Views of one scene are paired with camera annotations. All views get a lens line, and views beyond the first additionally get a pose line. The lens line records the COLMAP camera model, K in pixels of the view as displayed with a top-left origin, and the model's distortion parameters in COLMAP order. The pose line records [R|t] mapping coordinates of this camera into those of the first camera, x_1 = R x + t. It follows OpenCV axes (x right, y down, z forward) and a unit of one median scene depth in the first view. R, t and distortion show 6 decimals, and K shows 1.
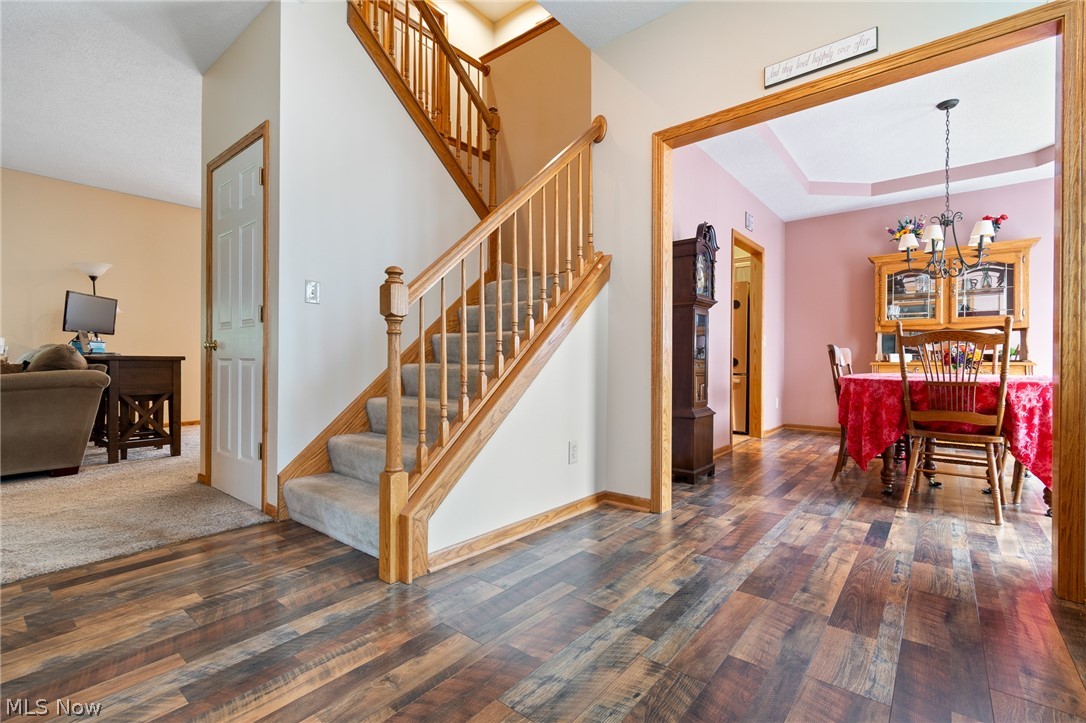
lens RADIAL K [[483.8, 0, 549.3], [0, 483.8, 364.4], [0, 0, 1]] dist [-0.001179, -0.000369]
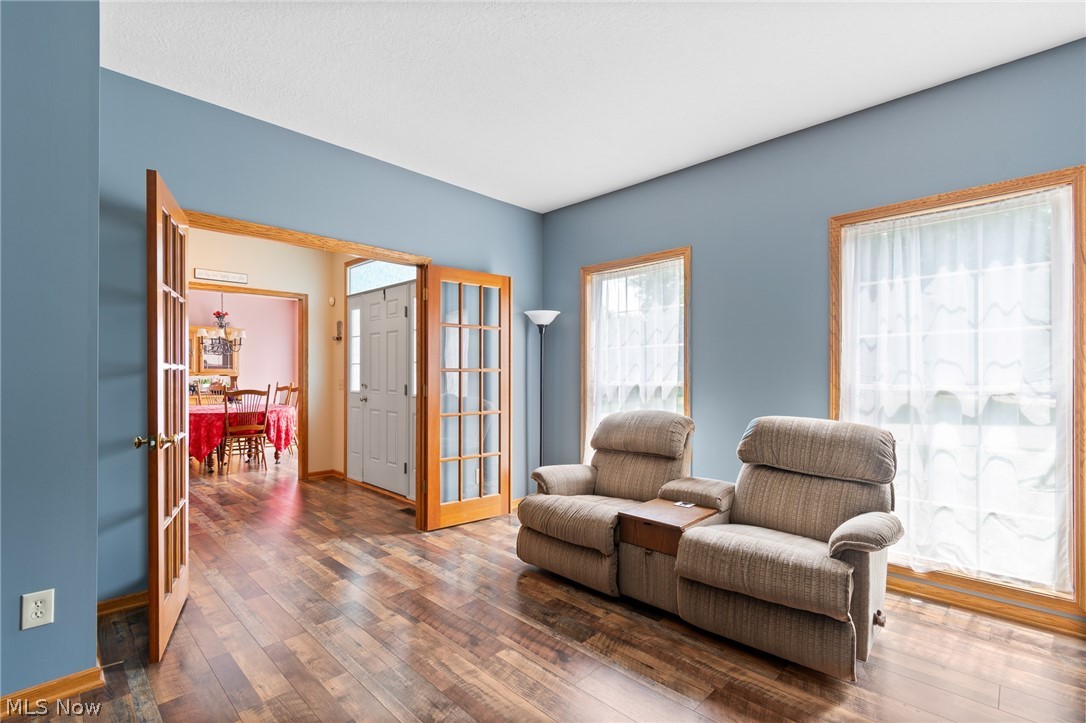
lens RADIAL K [[483.8, 0, 549.3], [0, 483.8, 364.4], [0, 0, 1]] dist [-0.001179, -0.000369]
pose [[0.079697, 0.017785, 0.996660, -1.191638], [0.004252, 0.999826, -0.018181, -0.127509], [-0.996810, 0.005687, 0.079608, -0.533024]]
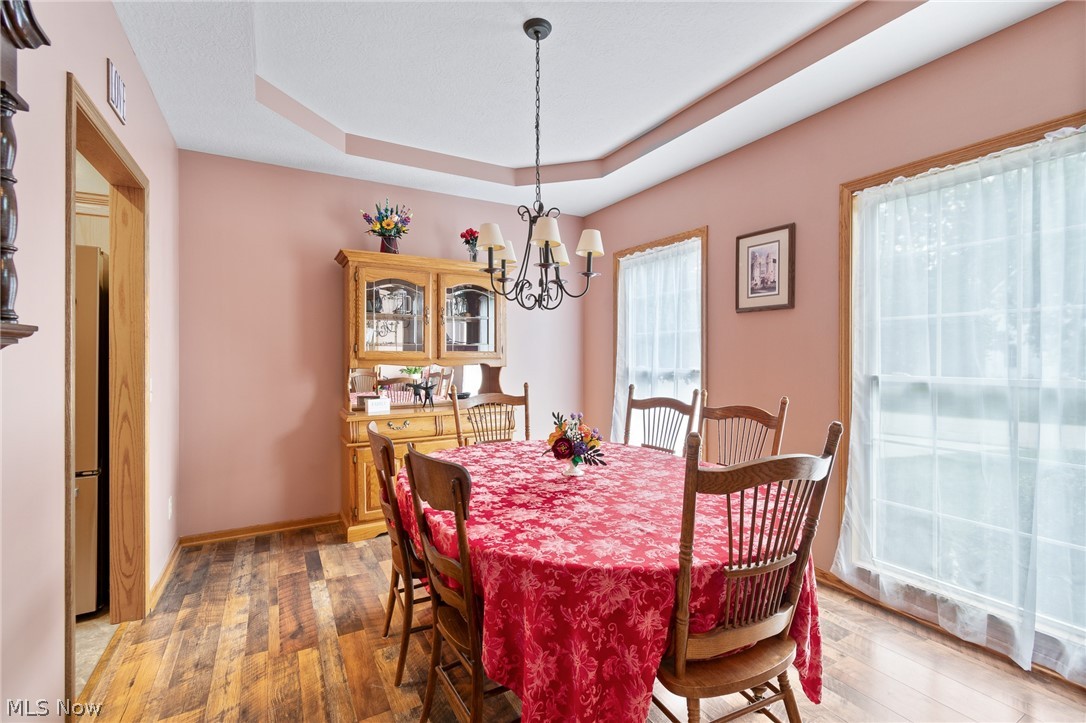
lens RADIAL K [[483.8, 0, 549.3], [0, 483.8, 364.4], [0, 0, 1]] dist [-0.001179, -0.000369]
pose [[0.364019, -0.017202, 0.931233, 0.304223], [0.004223, 0.999850, 0.016819, -0.146504], [-0.931382, -0.002190, 0.364037, 0.929710]]
